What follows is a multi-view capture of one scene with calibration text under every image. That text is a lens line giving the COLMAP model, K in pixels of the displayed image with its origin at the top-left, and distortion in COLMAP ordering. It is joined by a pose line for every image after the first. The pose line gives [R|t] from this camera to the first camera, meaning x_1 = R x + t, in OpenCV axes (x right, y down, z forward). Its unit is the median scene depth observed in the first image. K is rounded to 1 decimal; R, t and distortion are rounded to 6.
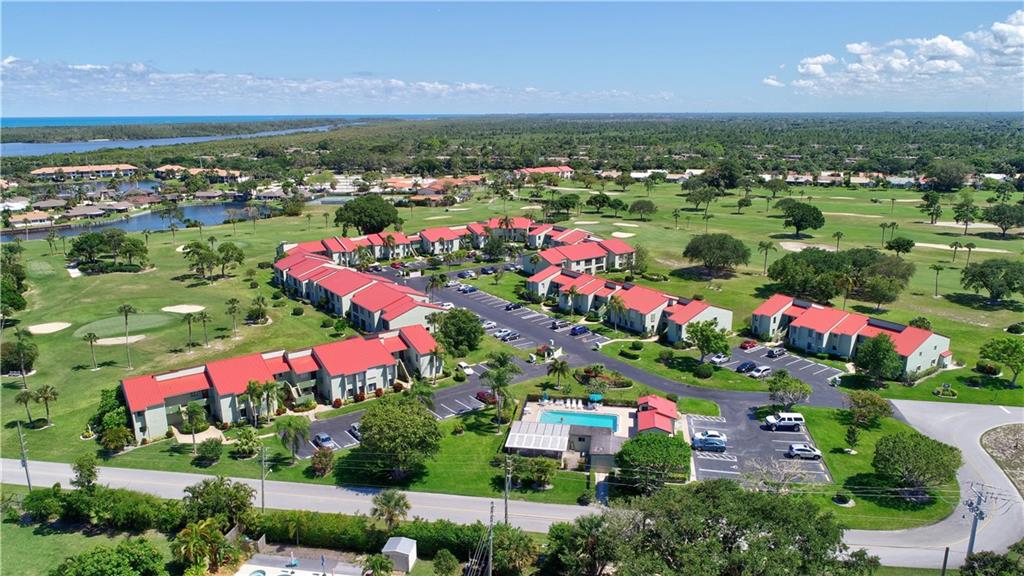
lens RADIAL K [[686.6, 0, 514.7], [0, 686.6, 289.1], [0, 0, 1]] dist [0.003893, -0.000970]
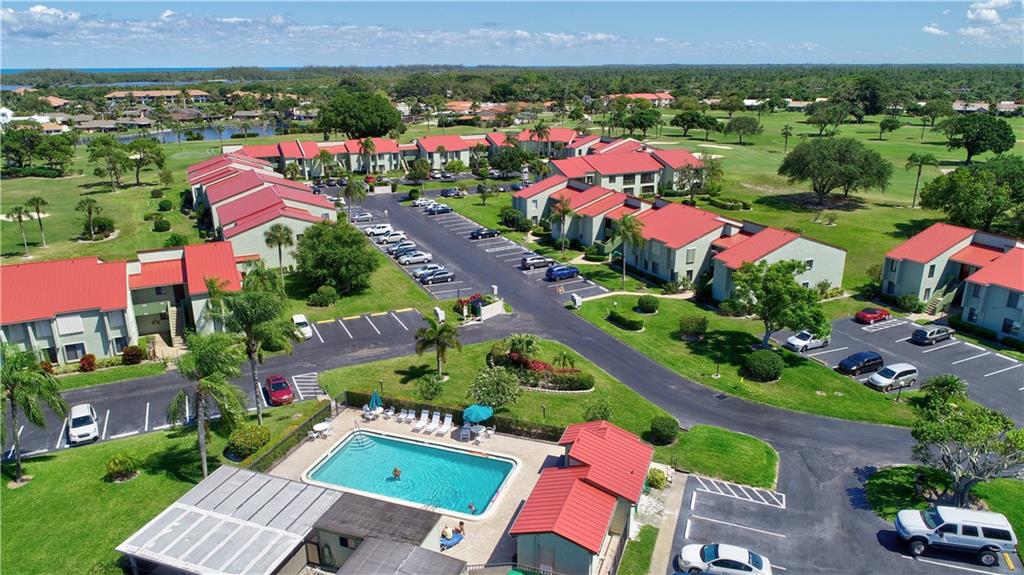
lens RADIAL K [[688.0, 0, 512.6], [0, 688.0, 283.8], [0, 0, 1]] dist [-0.004511, 0.002388]
pose [[0.984132, 0.054232, -0.168946, 0.114257], [-0.044688, 0.997210, 0.059792, 0.027304], [0.171717, -0.051294, 0.983810, 0.319176]]
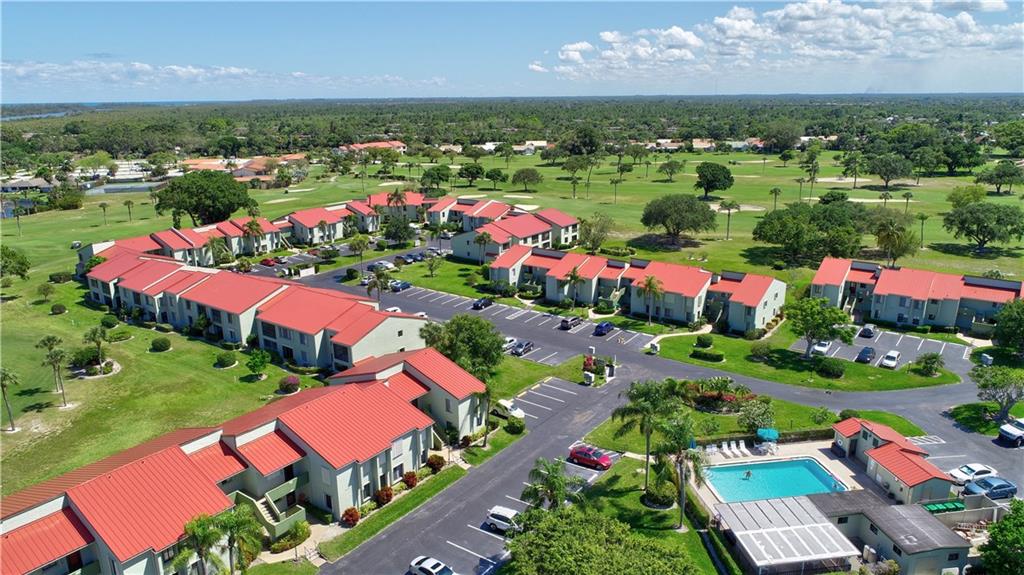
lens RADIAL K [[688.0, 0, 512.6], [0, 688.0, 283.8], [0, 0, 1]] dist [-0.004511, 0.002388]
pose [[0.951028, -0.087185, 0.296554, -0.156228], [0.083616, 0.996191, 0.024725, -0.009092], [-0.297580, 0.001282, 0.954696, 0.252934]]
